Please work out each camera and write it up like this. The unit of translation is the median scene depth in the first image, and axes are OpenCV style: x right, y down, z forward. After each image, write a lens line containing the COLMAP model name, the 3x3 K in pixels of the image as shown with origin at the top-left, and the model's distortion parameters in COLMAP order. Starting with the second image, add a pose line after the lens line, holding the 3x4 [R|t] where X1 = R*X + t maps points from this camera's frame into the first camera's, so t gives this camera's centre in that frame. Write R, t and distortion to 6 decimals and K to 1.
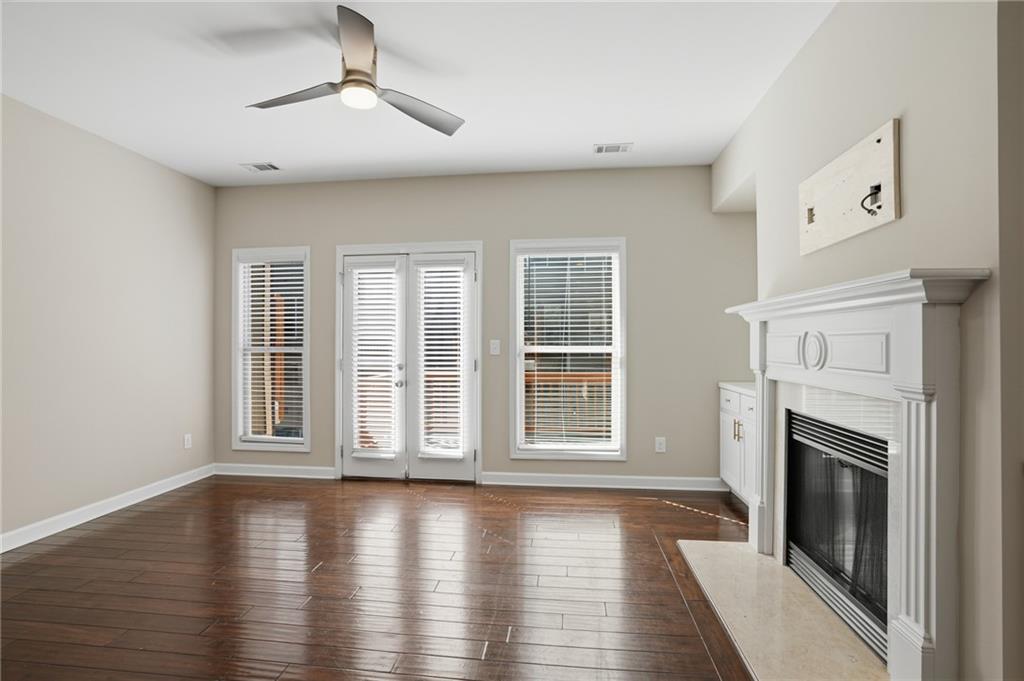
lens RADIAL K [[510.9, 0, 507.4], [0, 510.9, 341.6], [0, 0, 1]] dist [-0.047334, -0.000086]
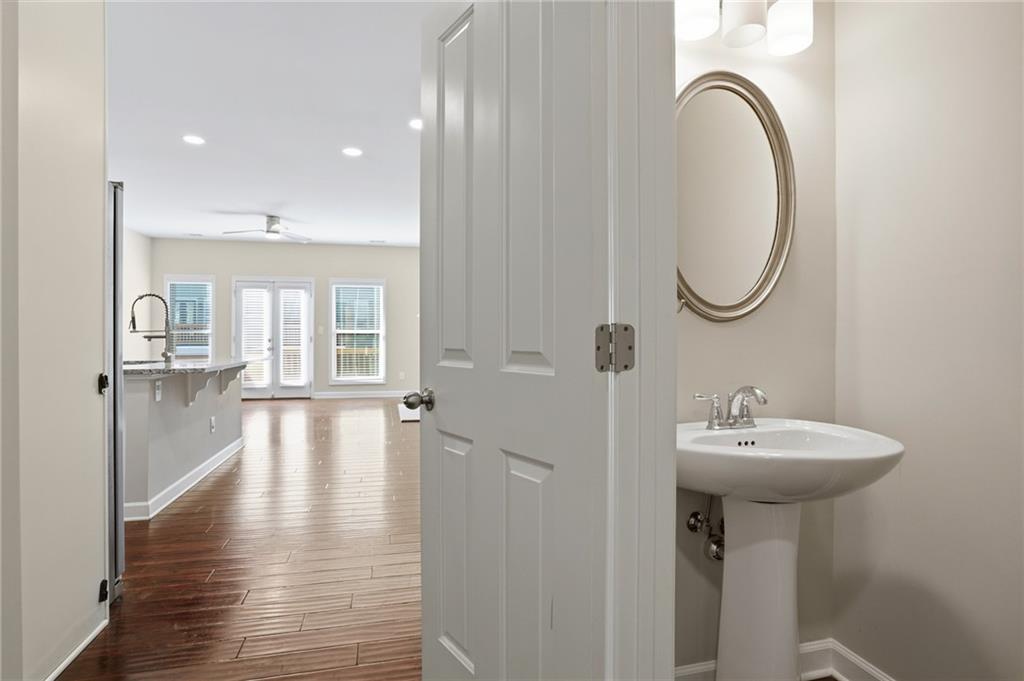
lens RADIAL K [[510.9, 0, 514.4], [0, 510.9, 337.8], [0, 0, 1]] dist [-0.047334, -0.000086]
pose [[0.932769, 0.000956, 0.360475, -0.034074], [-0.003690, 0.999969, 0.006895, 0.023772], [-0.360457, -0.007762, 0.932744, -1.160702]]
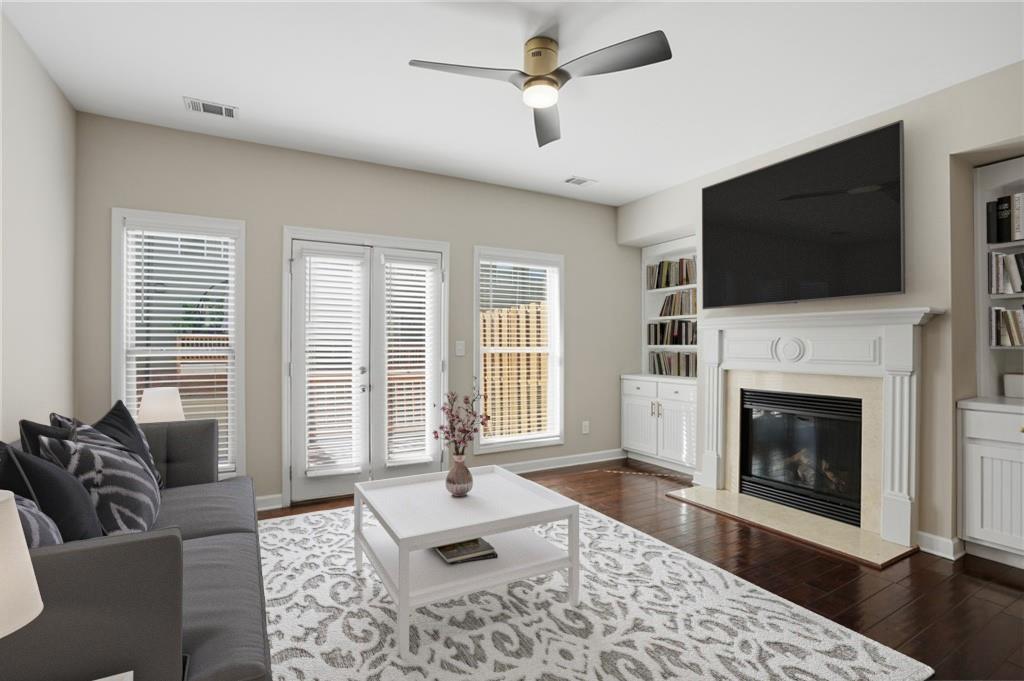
lens RADIAL K [[485.4, 0, 509.7], [0, 485.4, 347.6], [0, 0, 1]] dist [-0.054762, 0.005265]
pose [[0.804639, 0.000786, 0.593764, -0.524608], [-0.005159, 0.999971, 0.005668, 0.003615], [-0.593742, -0.007624, 0.804620, 0.159321]]
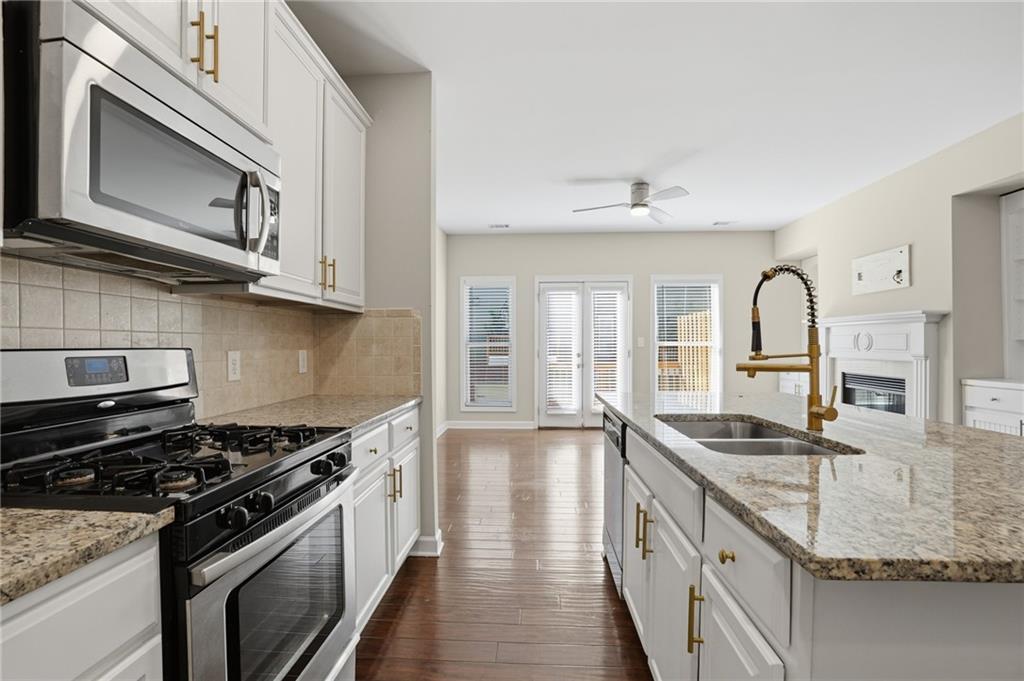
lens RADIAL K [[485.4, 0, 506.2], [0, 485.4, 343.9], [0, 0, 1]] dist [-0.054762, 0.005265]
pose [[0.997958, 0.000525, 0.063866, -0.538406], [-0.000777, 0.999992, 0.003932, 0.010218], [-0.063863, -0.003973, 0.997951, -0.467667]]
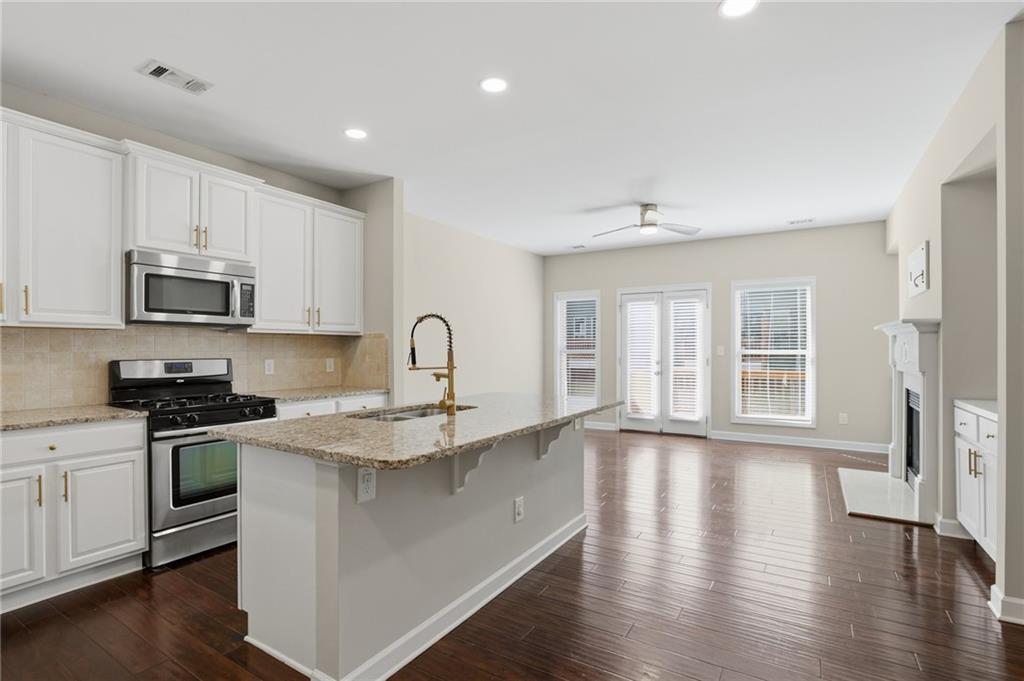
lens RADIAL K [[485.4, 0, 497.4], [0, 485.4, 346.0], [0, 0, 1]] dist [-0.054762, 0.005265]
pose [[0.895237, -0.000829, -0.445590, 0.018103], [0.001765, 0.999997, 0.001686, -0.006777], [0.445588, -0.002296, 0.895235, -0.611678]]
